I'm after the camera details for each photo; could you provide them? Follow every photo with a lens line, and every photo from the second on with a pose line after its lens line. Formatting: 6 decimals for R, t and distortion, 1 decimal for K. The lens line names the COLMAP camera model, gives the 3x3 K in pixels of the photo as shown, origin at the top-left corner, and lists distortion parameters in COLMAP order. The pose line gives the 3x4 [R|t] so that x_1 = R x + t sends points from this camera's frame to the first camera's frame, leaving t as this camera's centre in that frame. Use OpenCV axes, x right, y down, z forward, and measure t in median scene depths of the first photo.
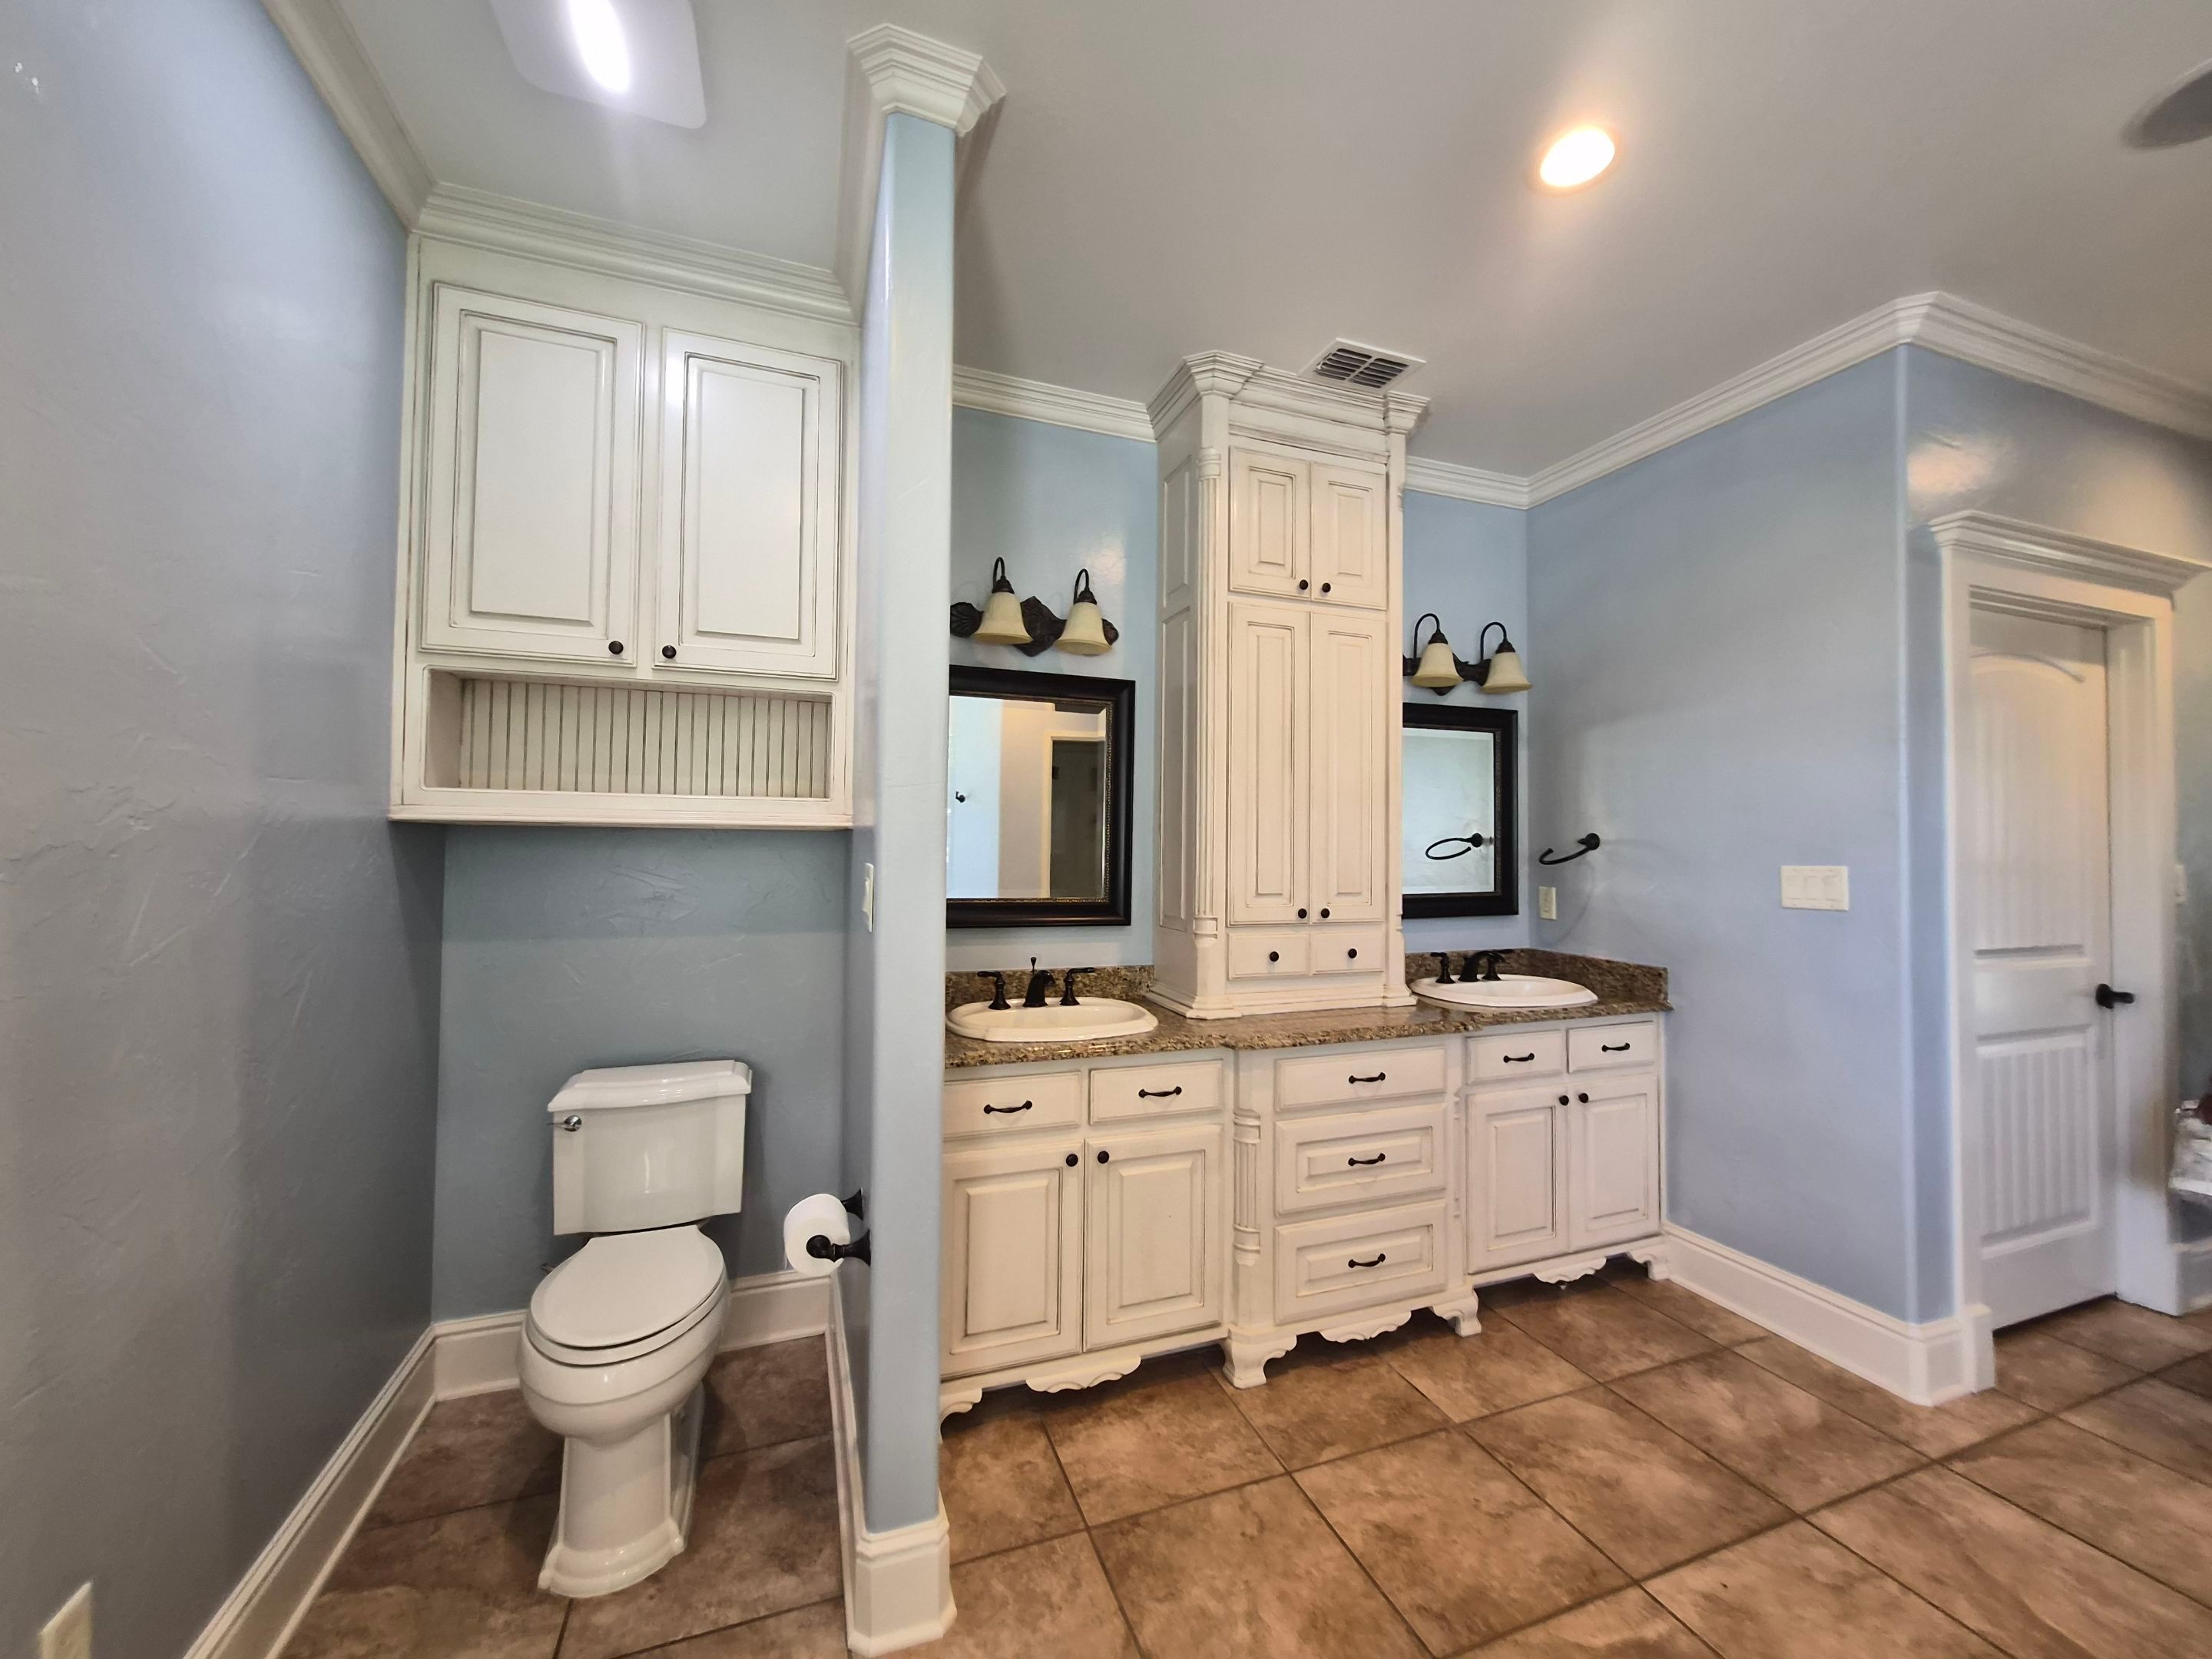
lens RADIAL K [[865.4, 0, 1107.5], [0, 865.4, 821.2], [0, 0, 1]] dist [-0.002552, -0.000015]
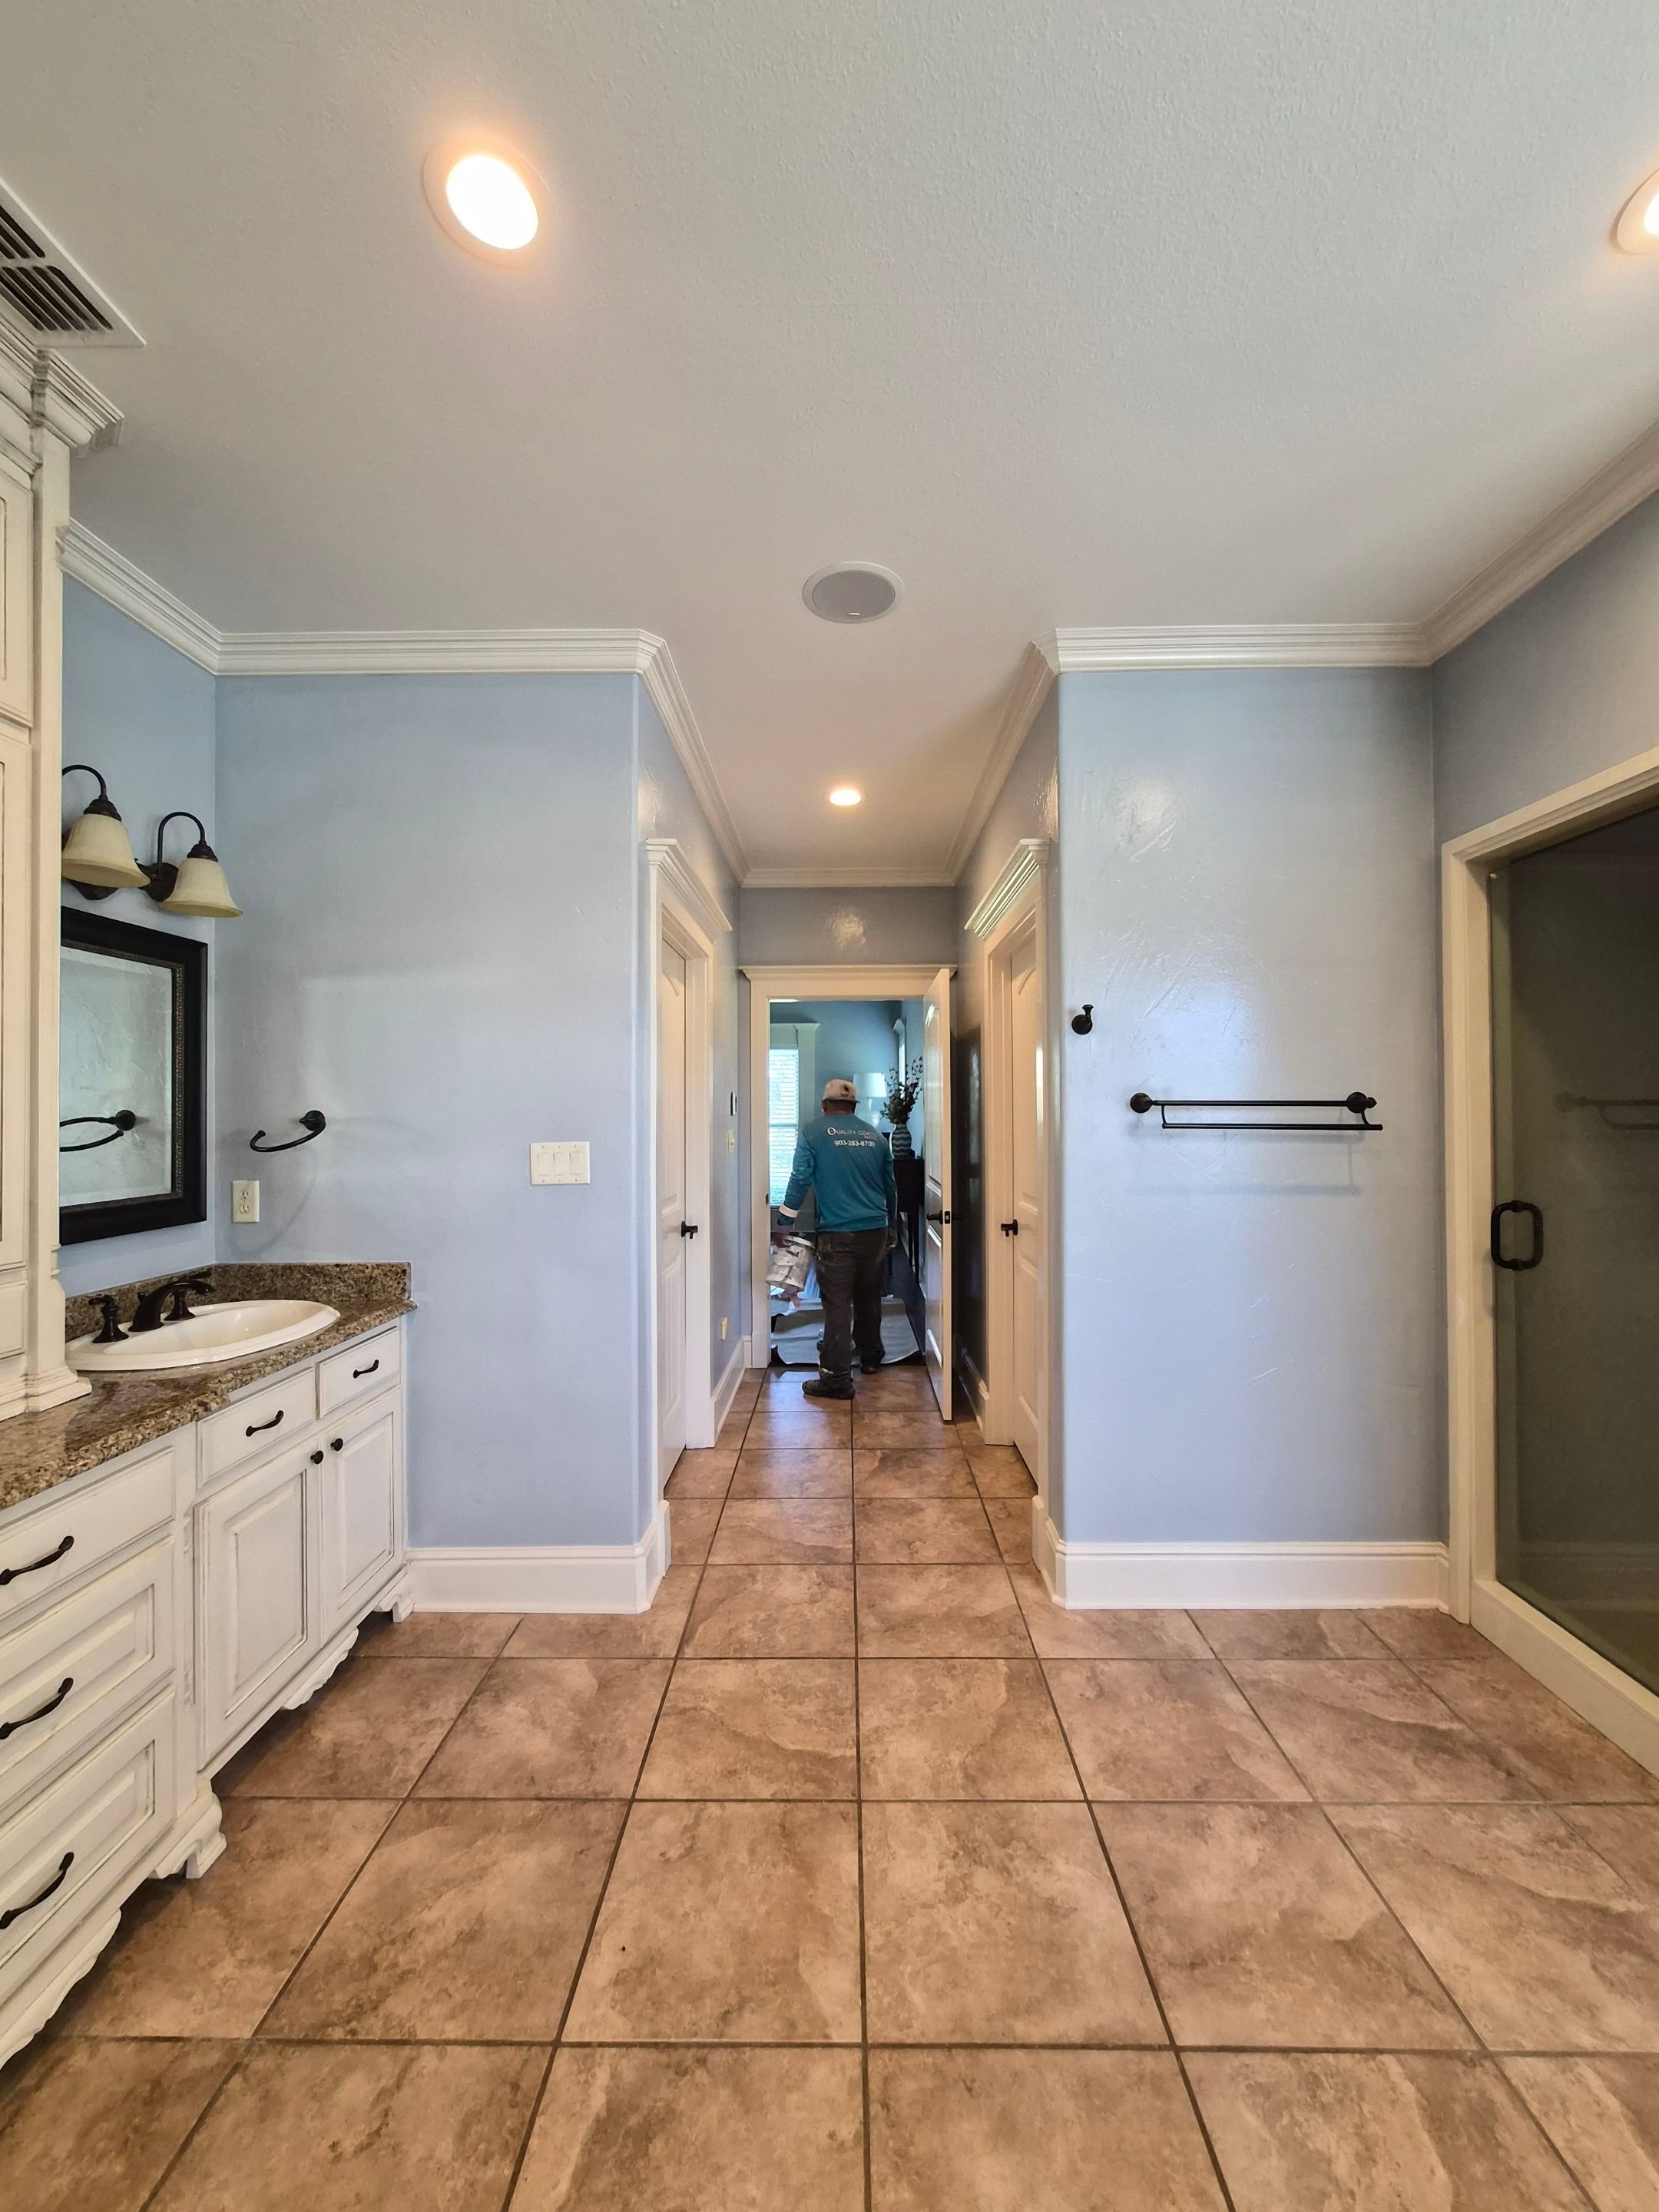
lens RADIAL K [[868.1, 0, 836.0], [0, 868.1, 1108.0], [0, 0, 1]] dist [0.000304, 0.000679]
pose [[0.355768, -0.002360, 0.934571, -0.040776], [-0.015411, 0.999846, 0.008391, -0.004090], [-0.934447, -0.017389, 0.355677, 0.366511]]
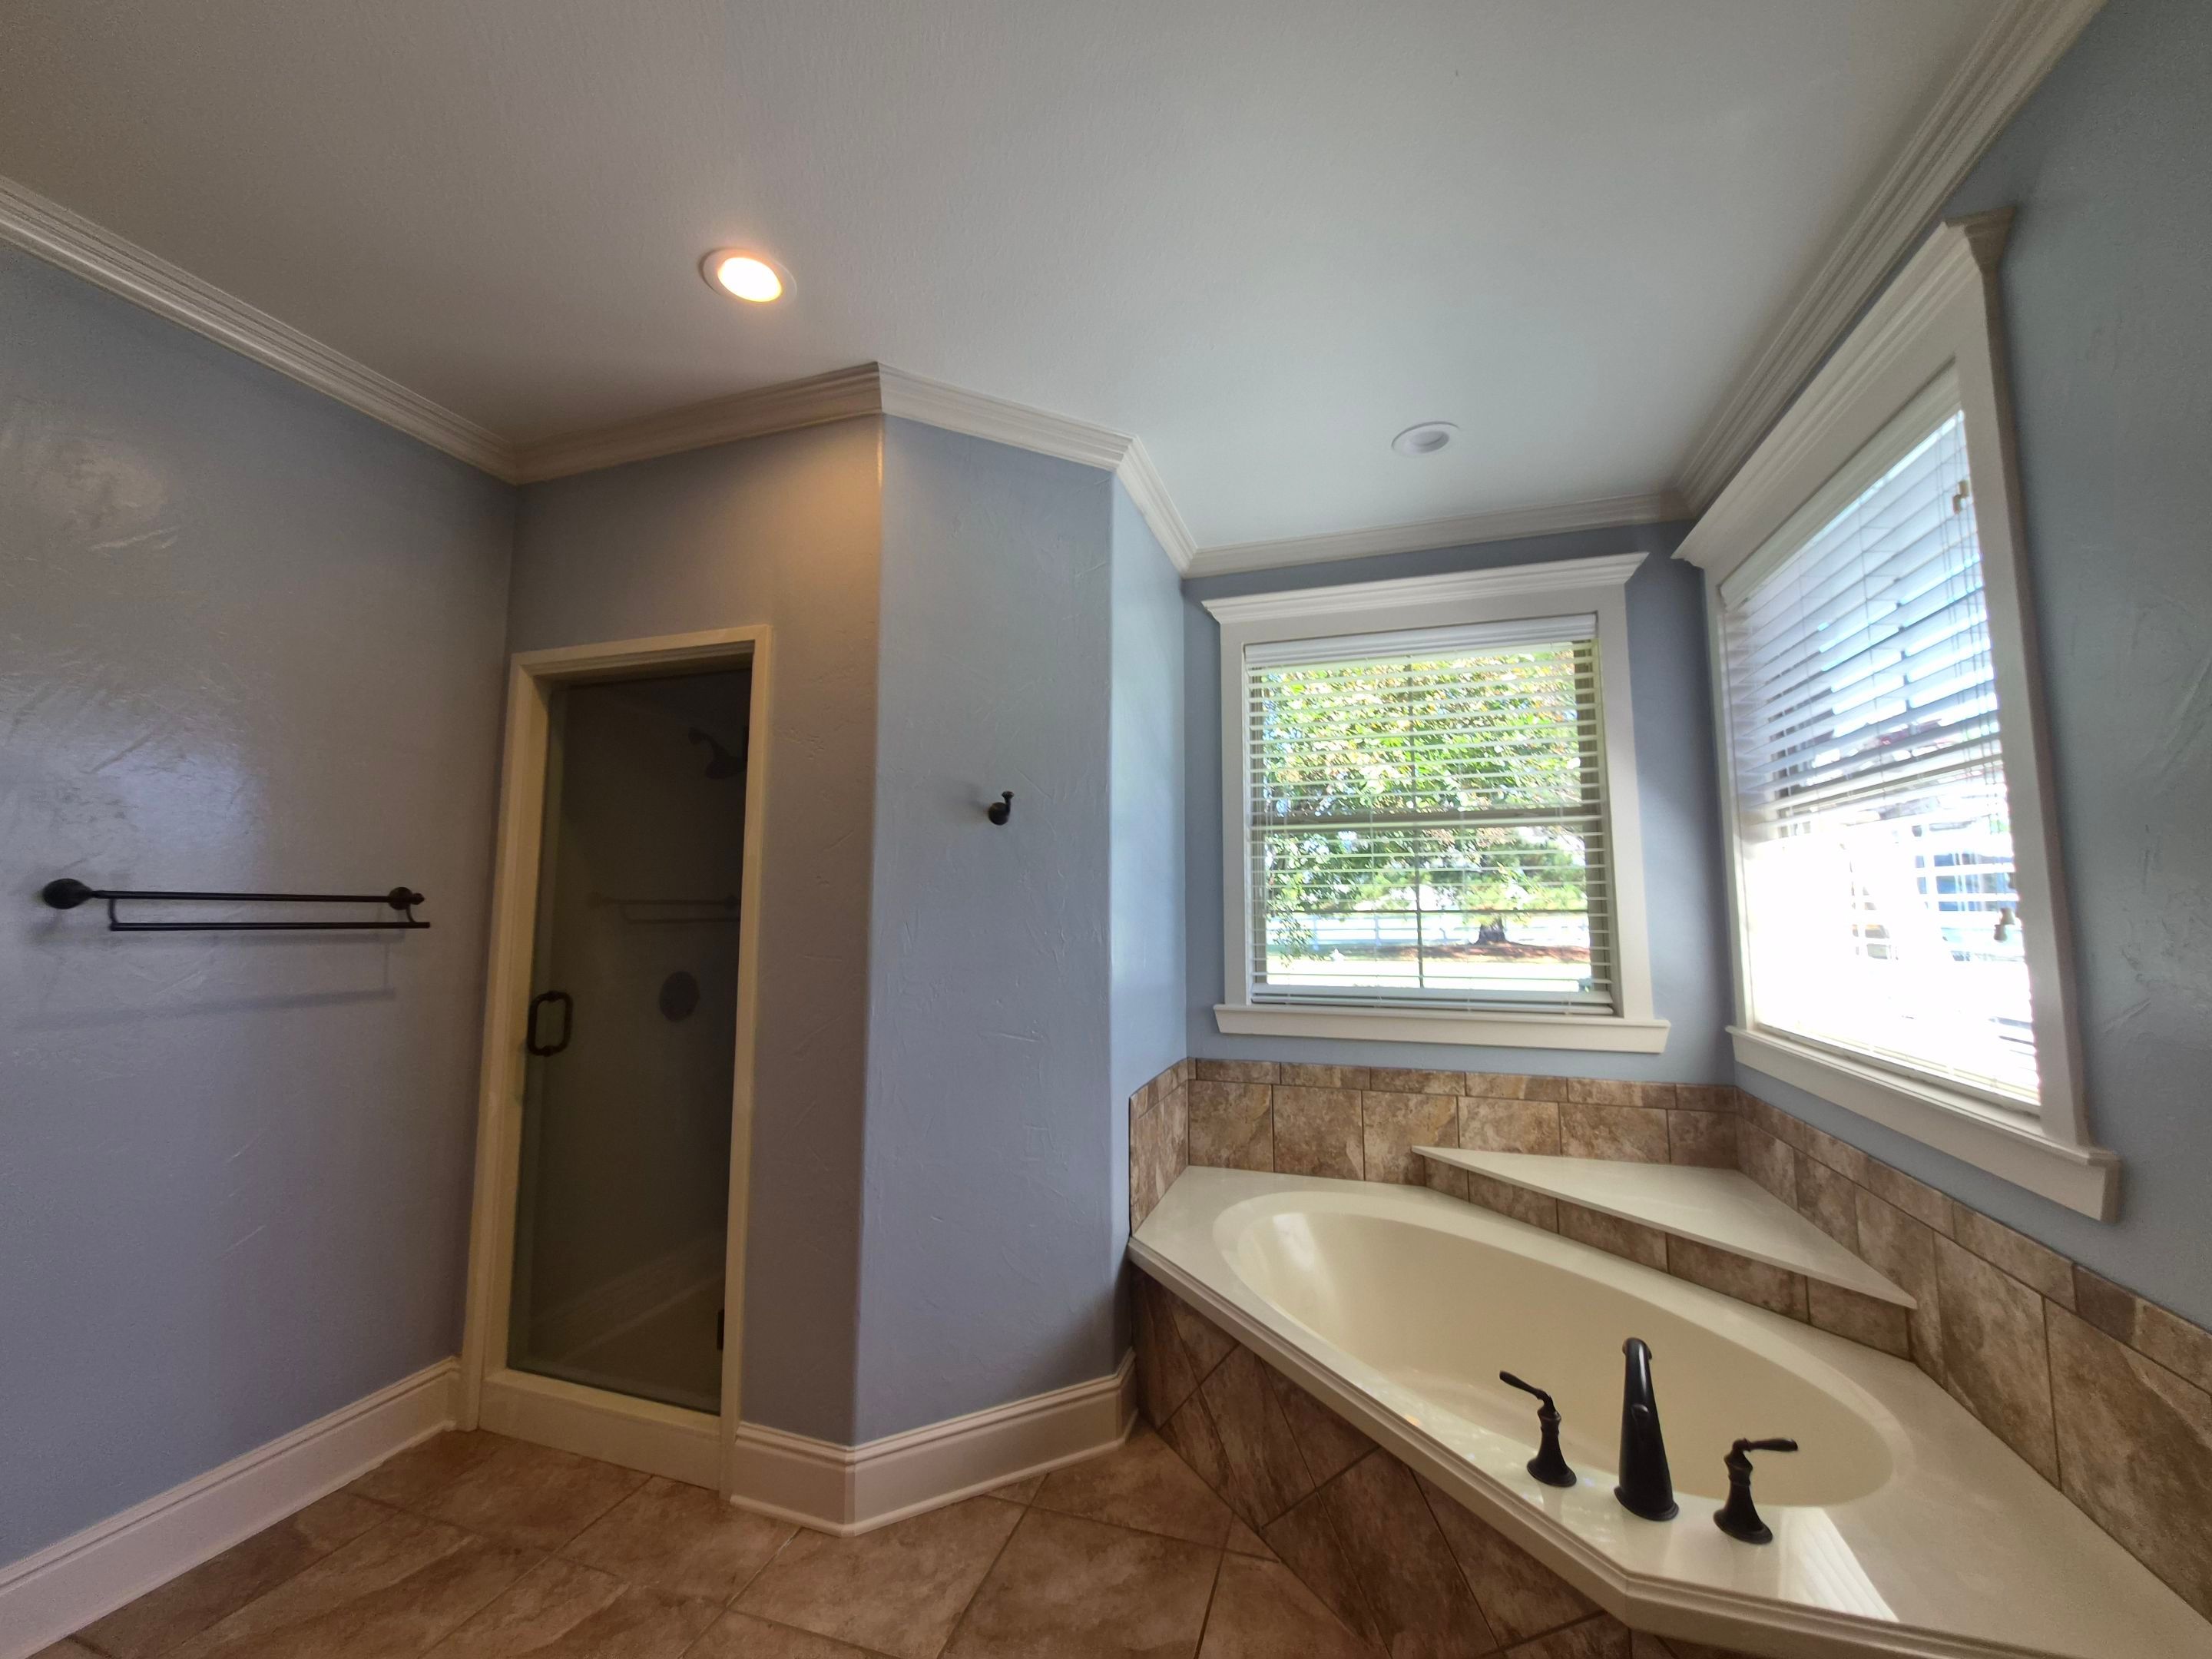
lens RADIAL K [[868.1, 0, 1115.9], [0, 868.1, 824.3], [0, 0, 1]] dist [0.000304, 0.000679]
pose [[-0.790545, 0.050987, 0.610278, -0.065585], [-0.021905, 0.993536, -0.111382, -0.003294], [-0.612012, -0.101421, -0.784318, 0.433725]]
